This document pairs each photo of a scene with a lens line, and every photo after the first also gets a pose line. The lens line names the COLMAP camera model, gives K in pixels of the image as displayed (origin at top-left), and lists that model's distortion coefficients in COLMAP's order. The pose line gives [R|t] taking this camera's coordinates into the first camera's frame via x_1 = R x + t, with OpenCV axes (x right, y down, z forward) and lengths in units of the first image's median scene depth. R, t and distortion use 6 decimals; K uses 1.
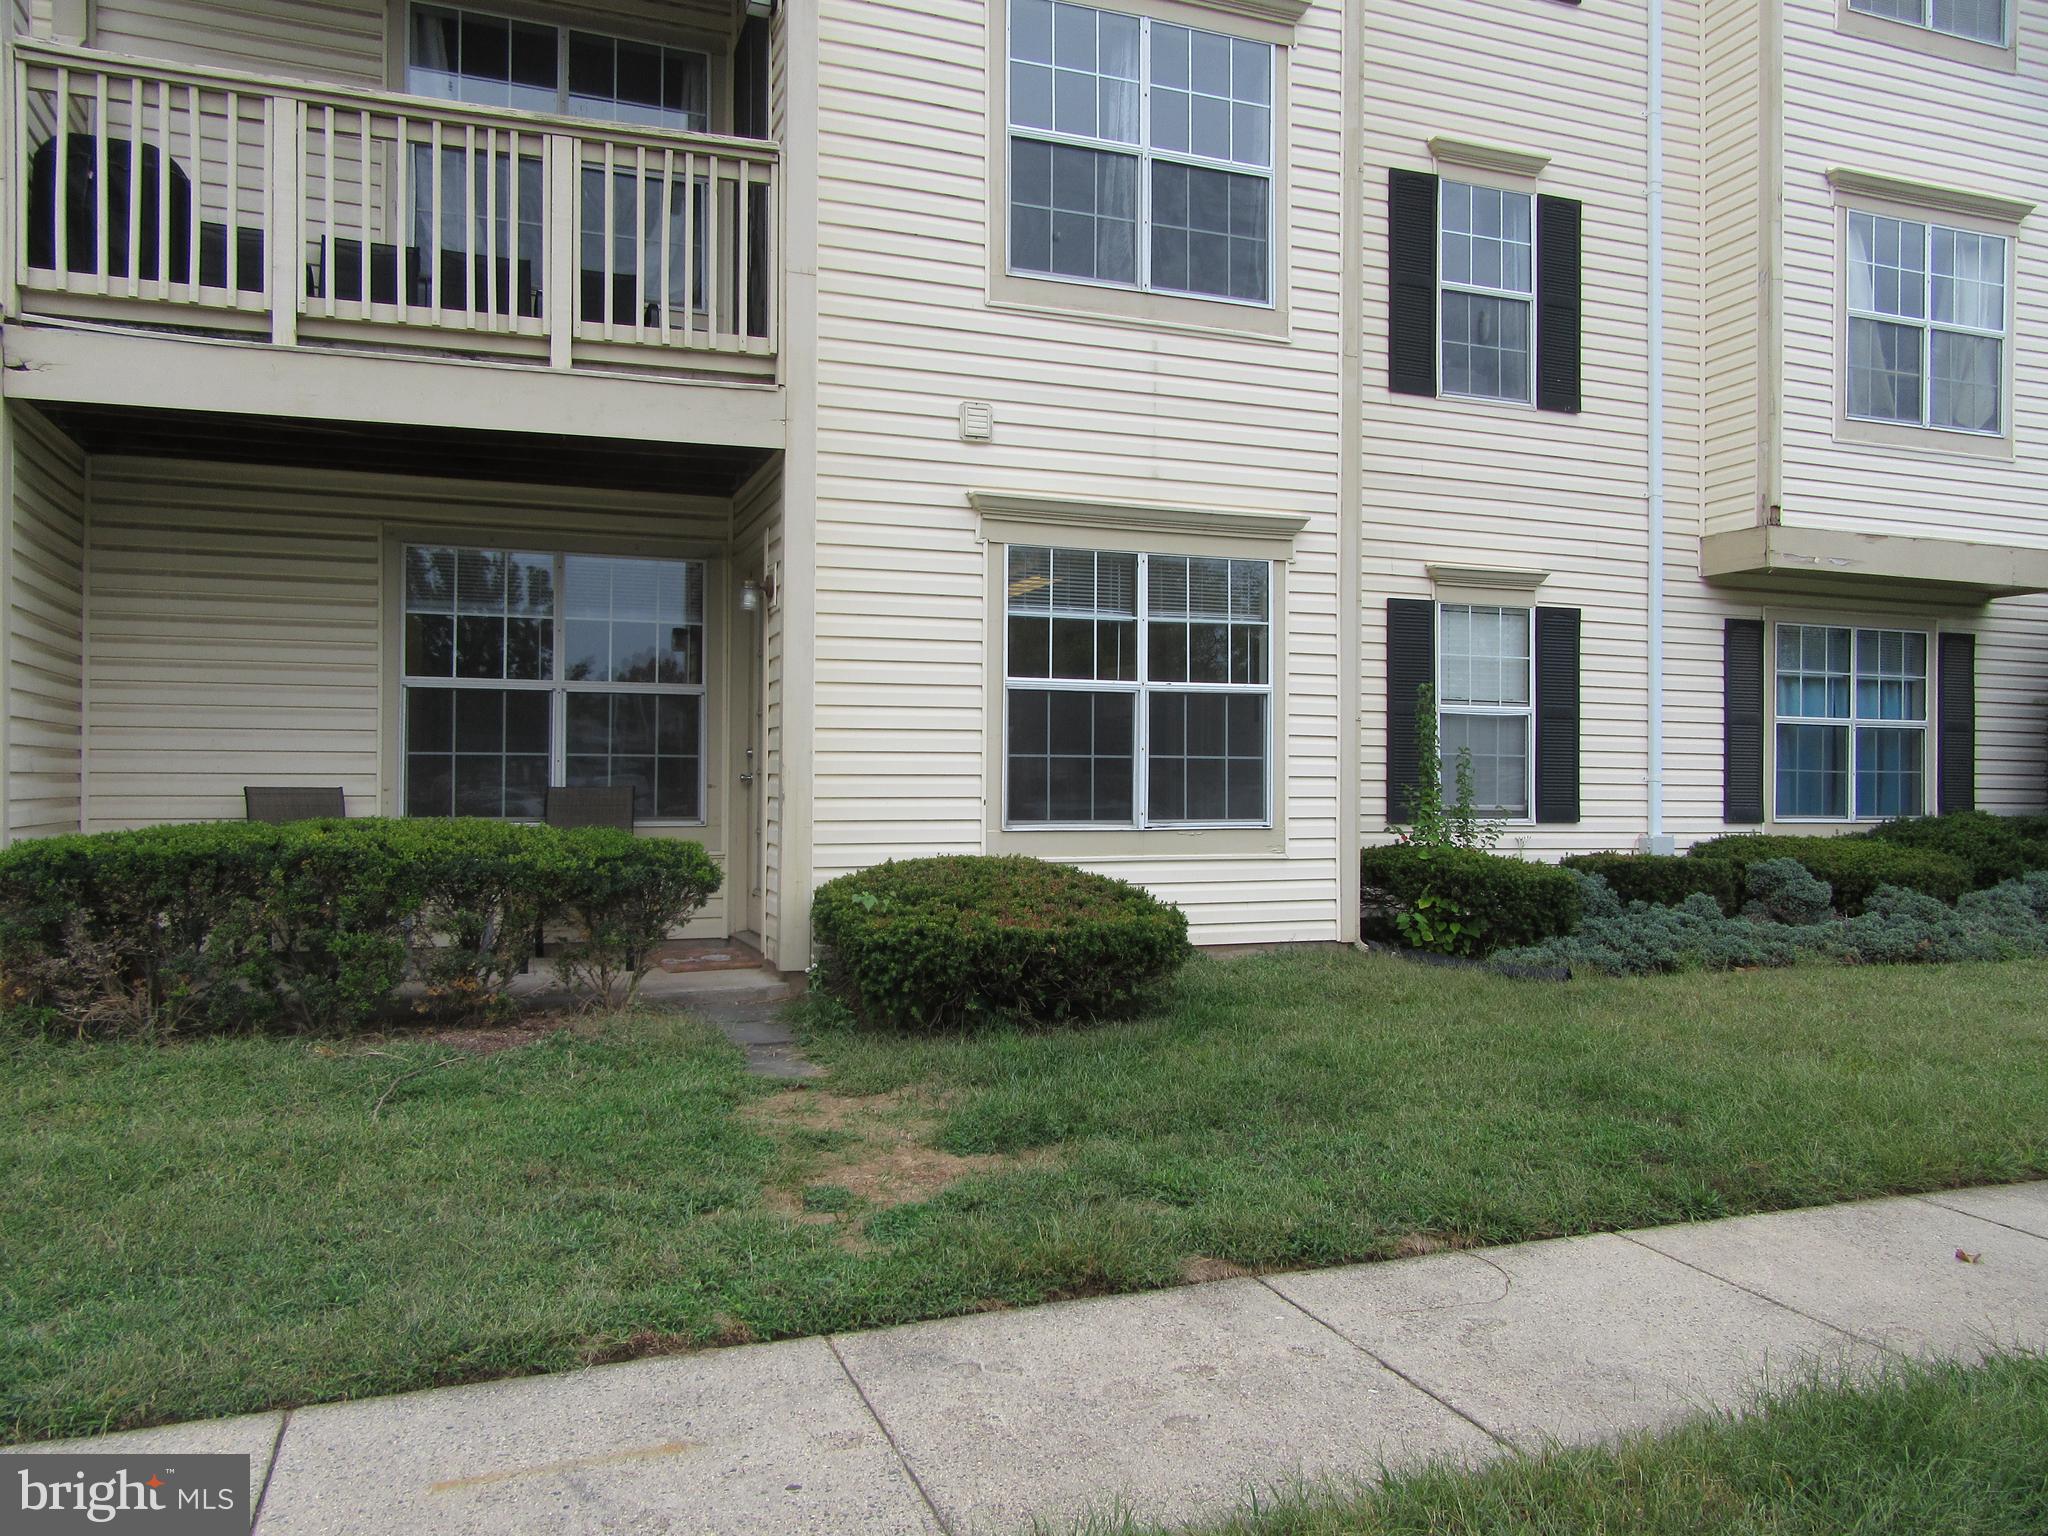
lens RADIAL K [[1526.8, 0, 1031.3], [0, 1526.8, 823.0], [0, 0, 1]] dist [-0.038858, 0.005826]
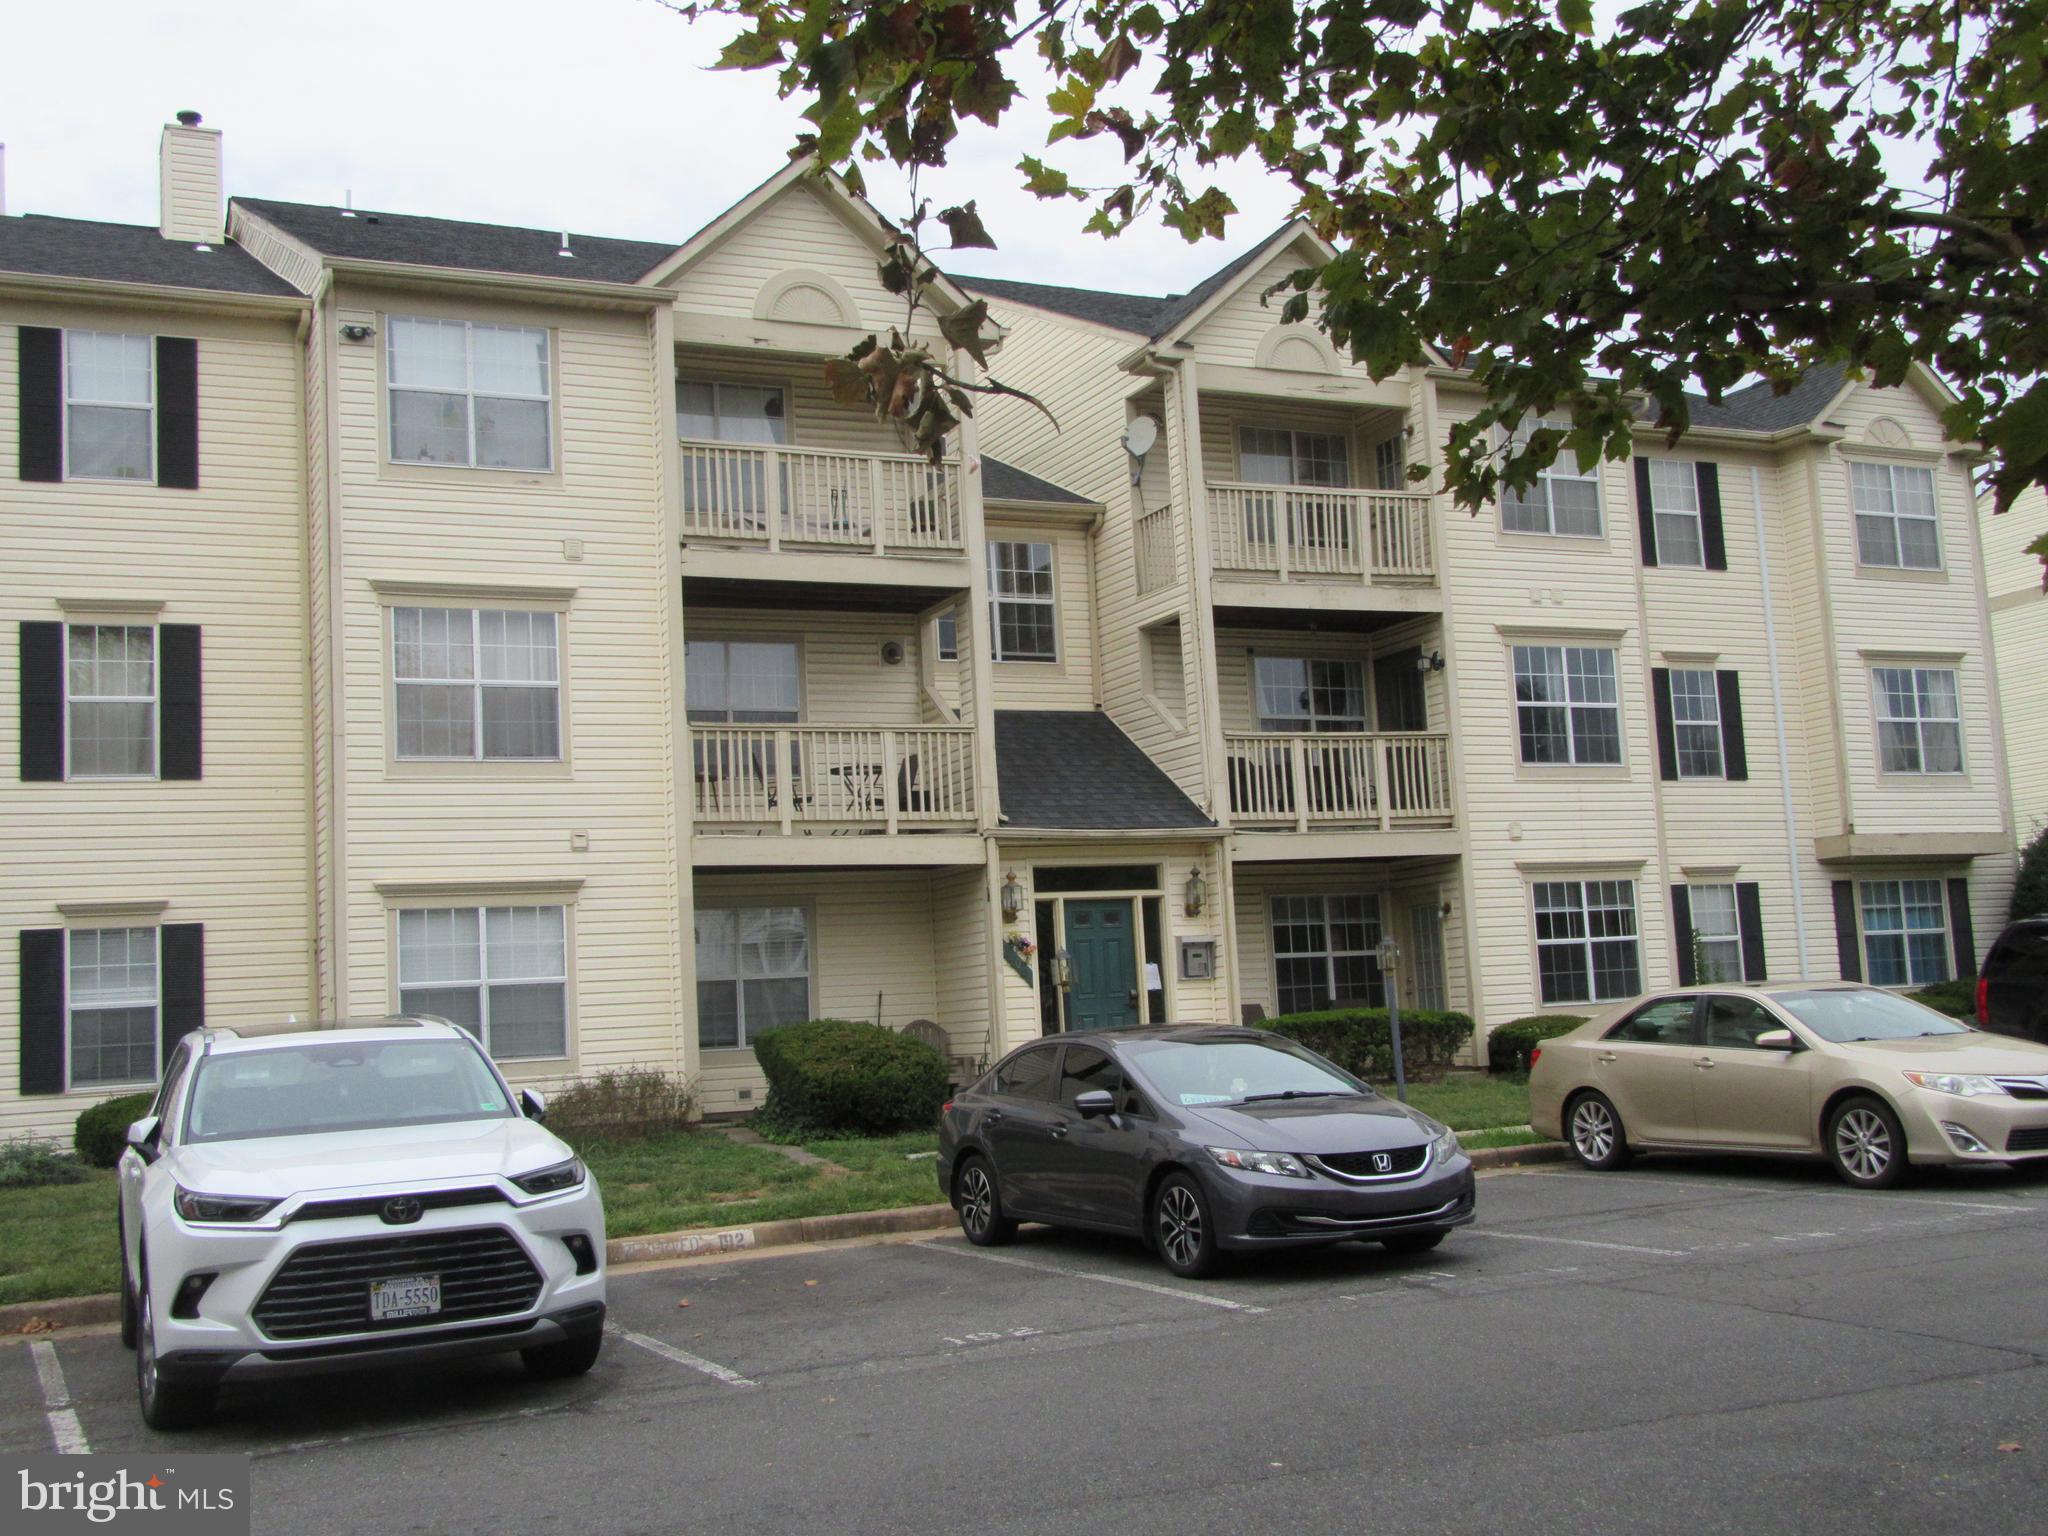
lens RADIAL K [[2197.7, 0, 1024.0], [0, 2197.7, 768.0], [0, 0, 1]] dist [-0.067808, -0.015850]
pose [[0.995782, -0.048231, 0.078054, -1.014487], [0.059430, 0.987171, -0.148193, 0.090193], [-0.069905, 0.152206, 0.985873, -2.200950]]
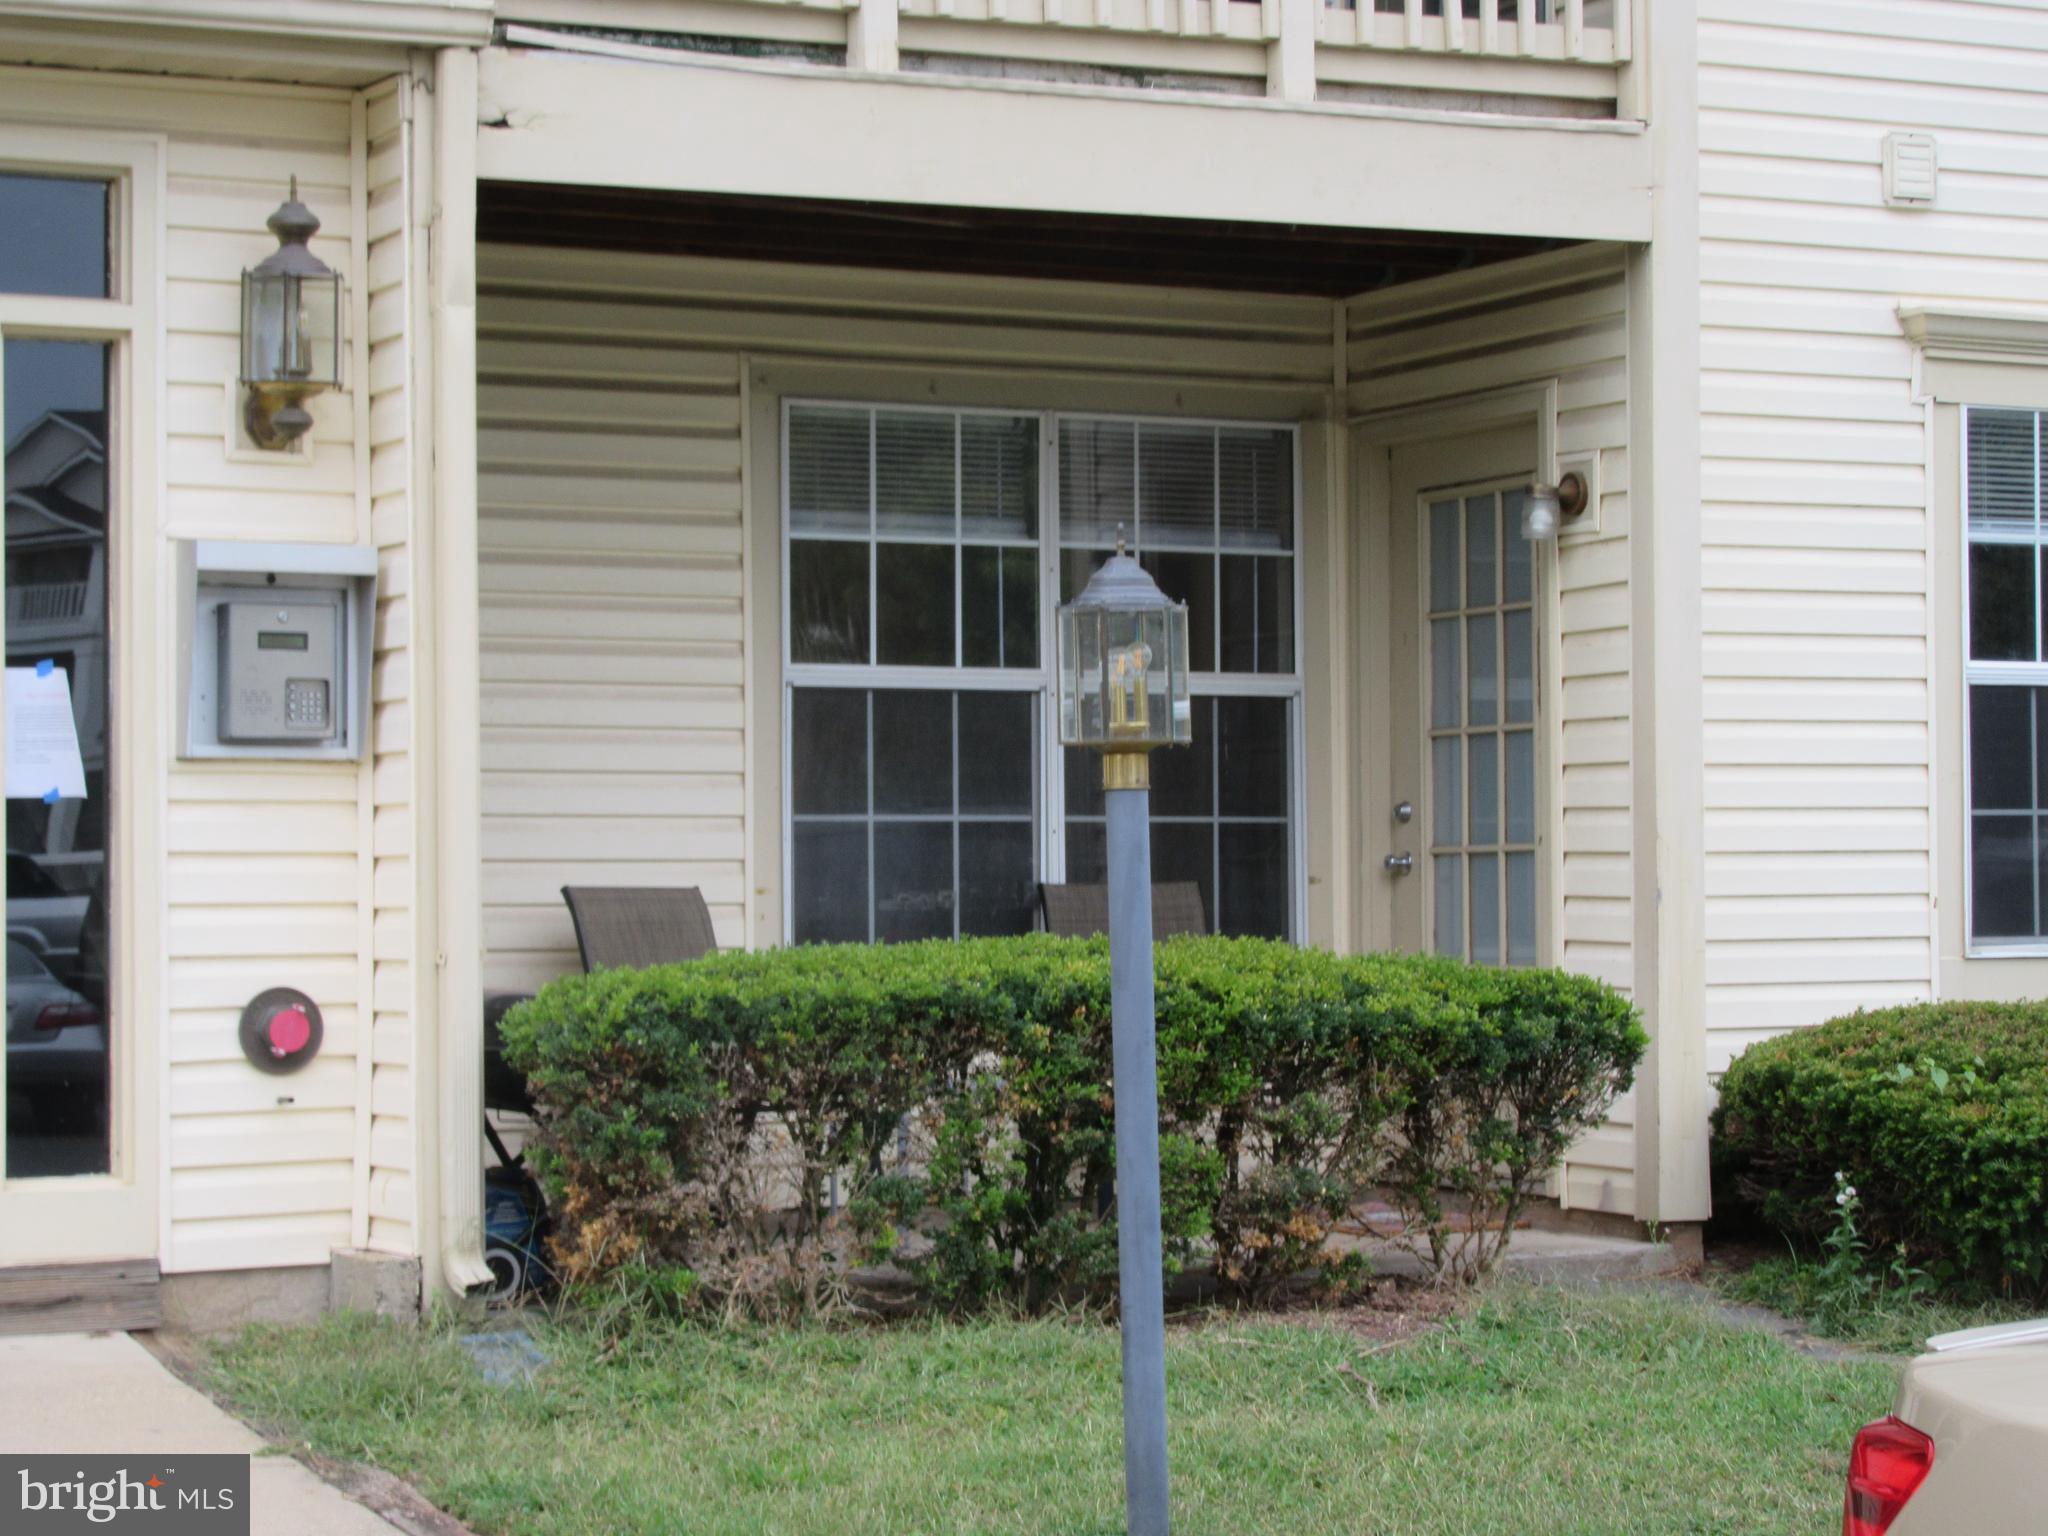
lens RADIAL K [[4769.5, 0, 1022.6], [0, 4769.5, 958.5], [0, 0, 1]] dist [0.002134, -0.057987]
pose [[0.994234, -0.012385, 0.106514, -0.501179], [0.013836, 0.999821, -0.012895, 0.021054], [-0.106335, 0.014294, 0.994228, -0.564456]]
